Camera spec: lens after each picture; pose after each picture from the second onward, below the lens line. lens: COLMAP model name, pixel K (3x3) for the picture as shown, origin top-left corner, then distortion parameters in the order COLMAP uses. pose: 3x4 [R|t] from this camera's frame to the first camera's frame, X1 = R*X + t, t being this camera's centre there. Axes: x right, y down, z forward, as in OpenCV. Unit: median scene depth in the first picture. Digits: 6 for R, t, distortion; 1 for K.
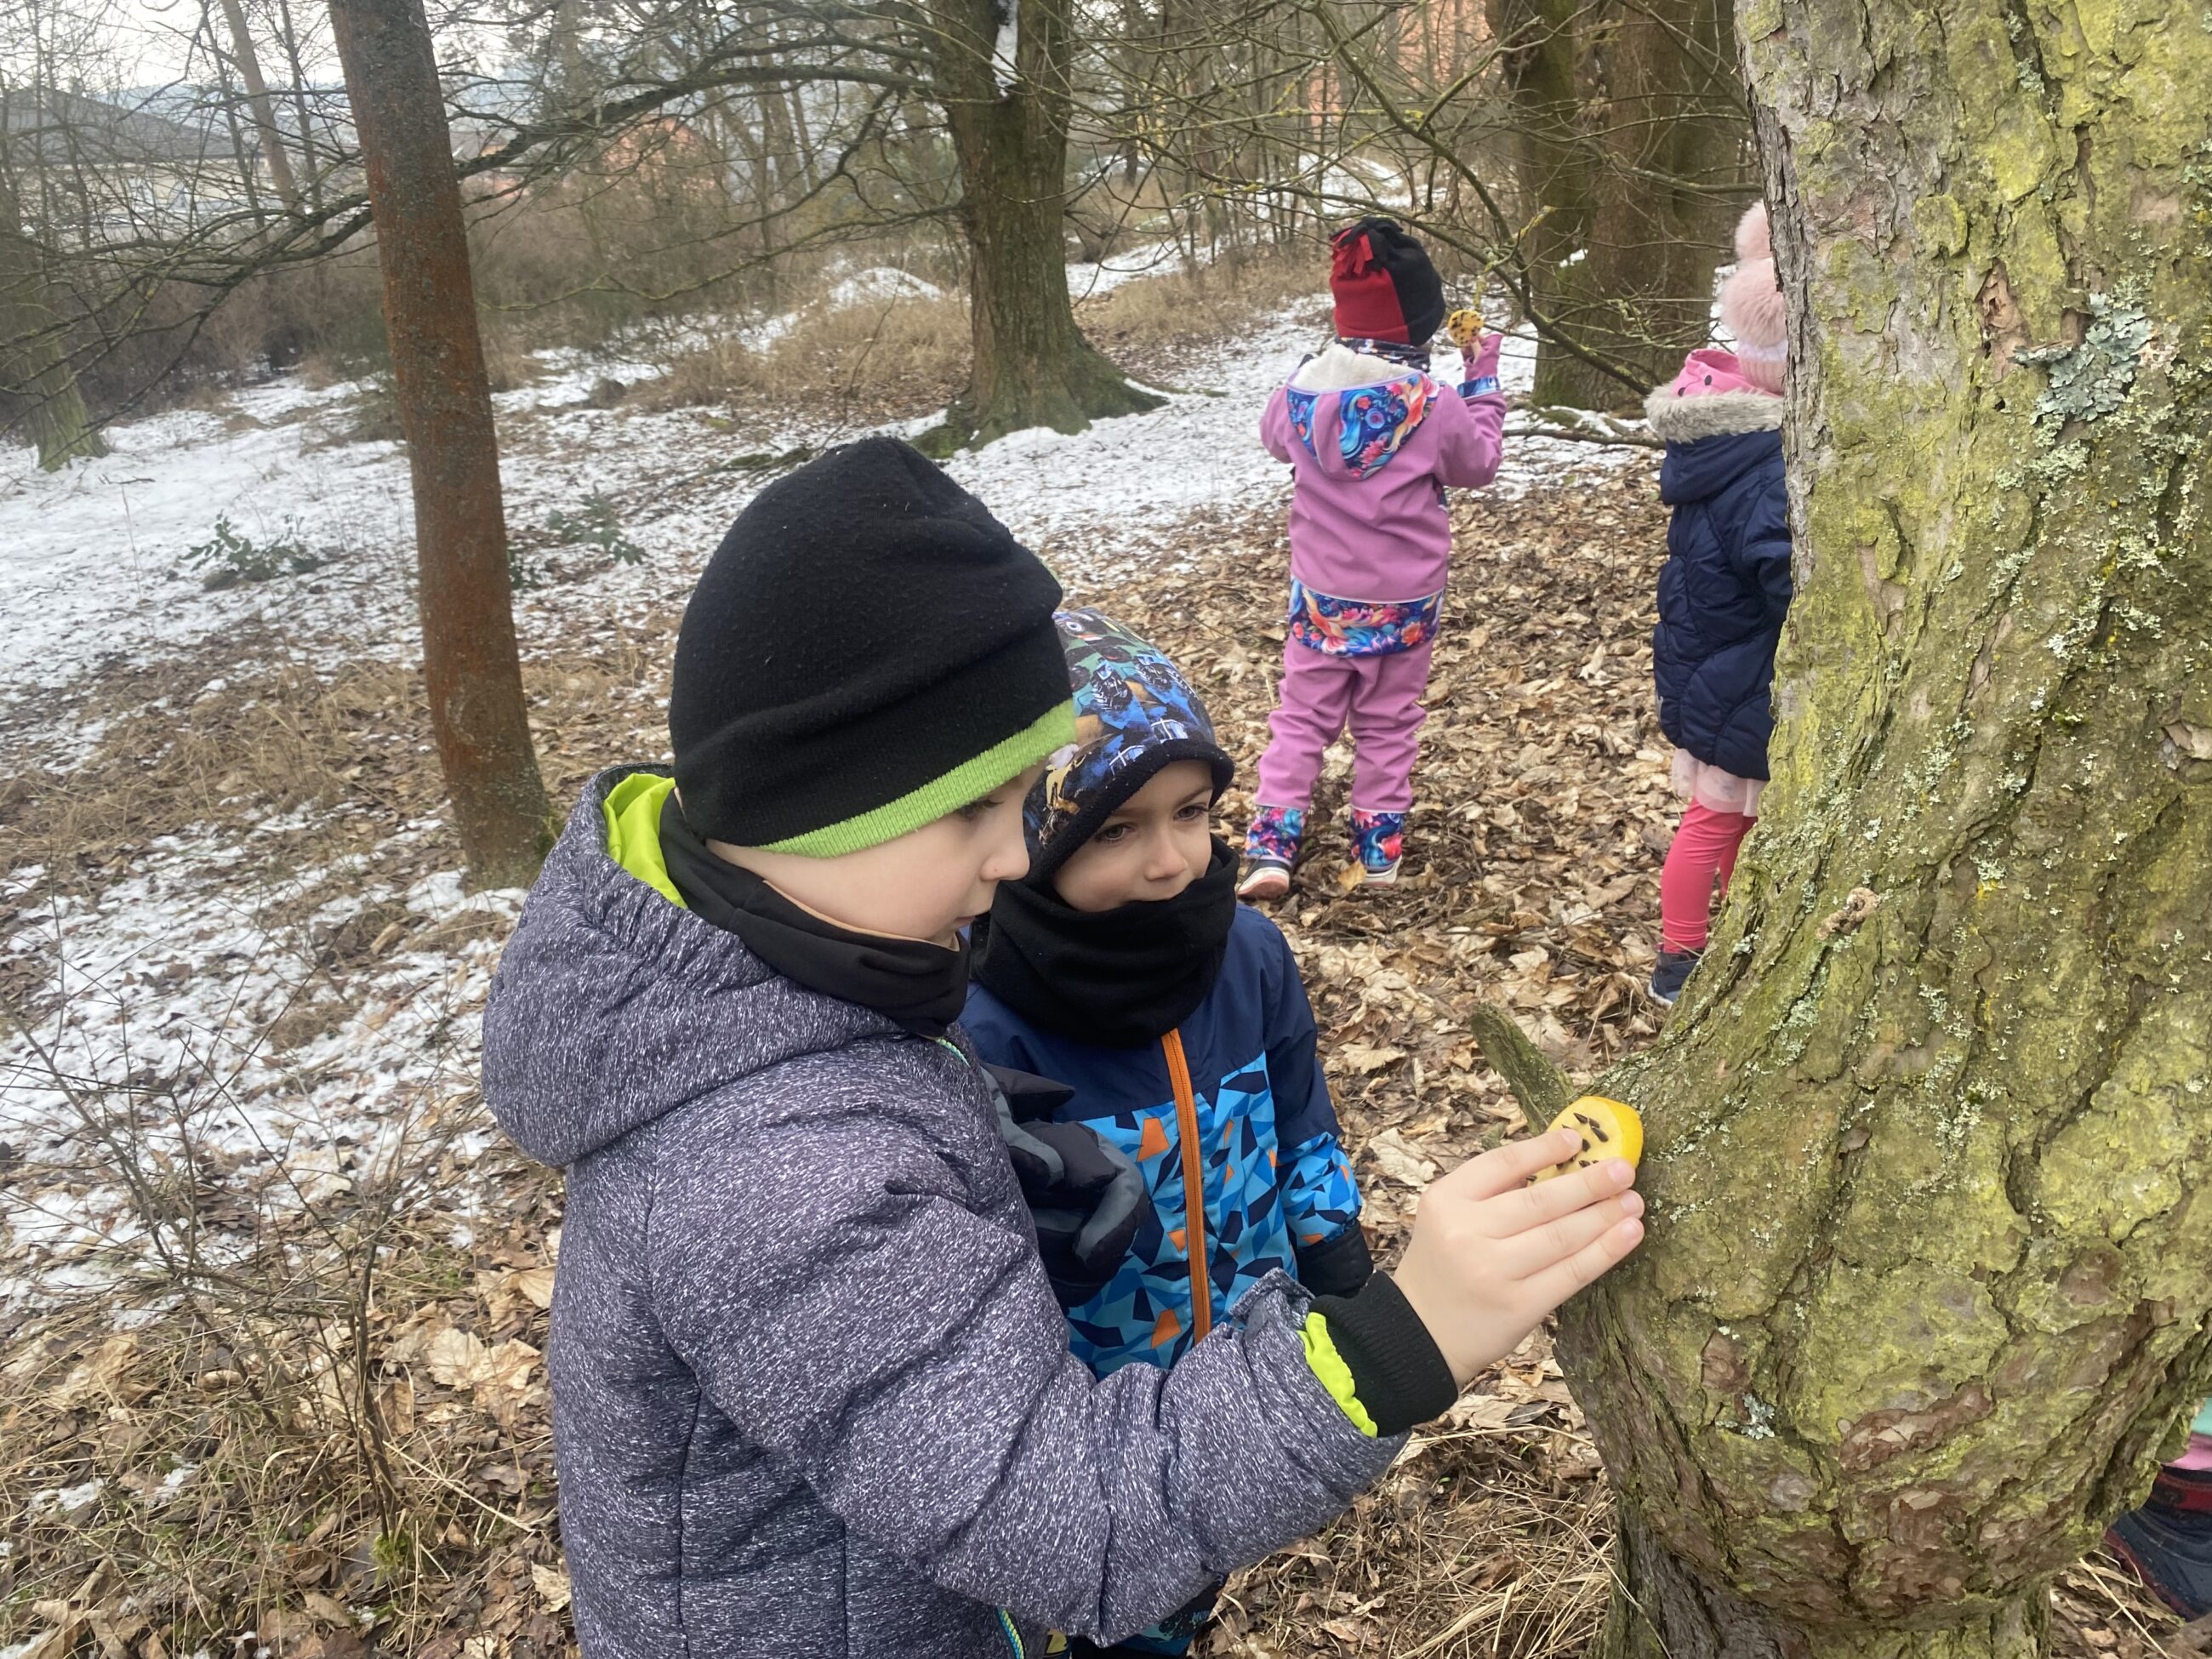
lens RADIAL K [[1717.4, 0, 1105.2], [0, 1717.4, 828.5], [0, 0, 1]] dist [-0.000928, 0.001843]
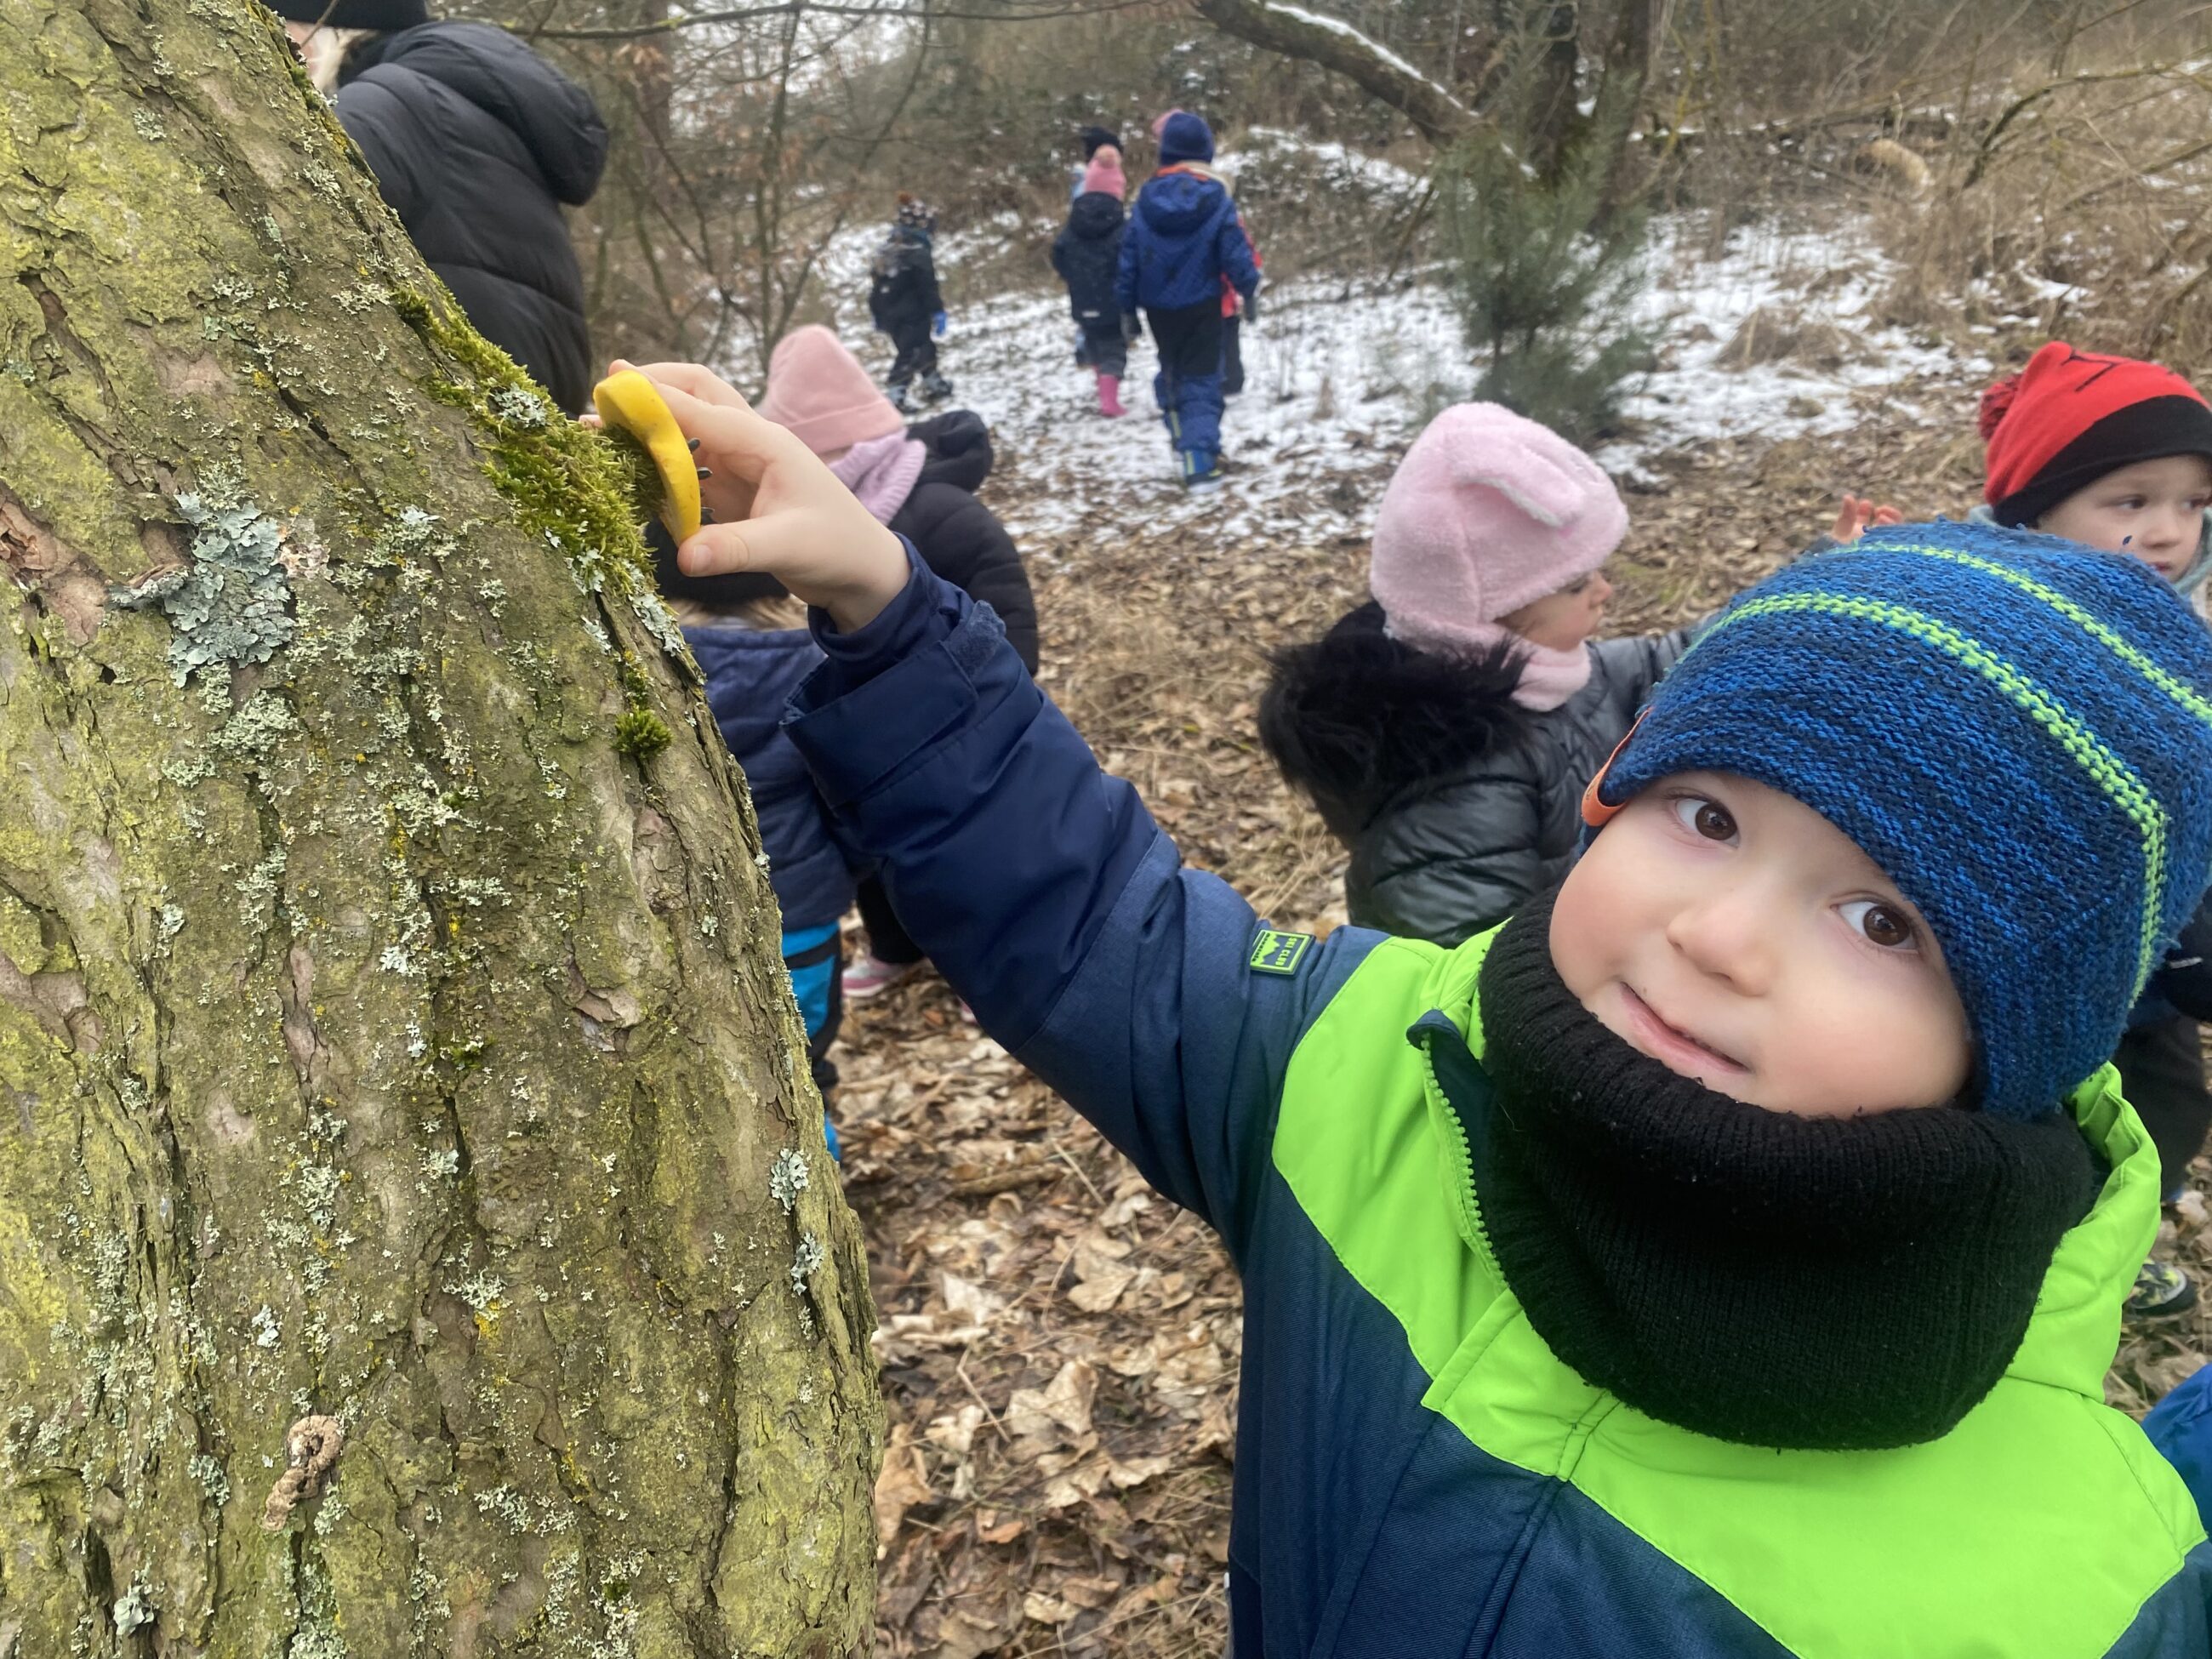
lens RADIAL K [[1717.4, 0, 1105.0], [0, 1717.4, 833.5], [0, 0, 1]] dist [-0.000928, 0.001843]
pose [[0.352023, -0.287072, 0.890881, 0.050914], [0.430396, 0.894856, 0.118286, -0.111408], [-0.831167, 0.341793, 0.438564, 0.437175]]
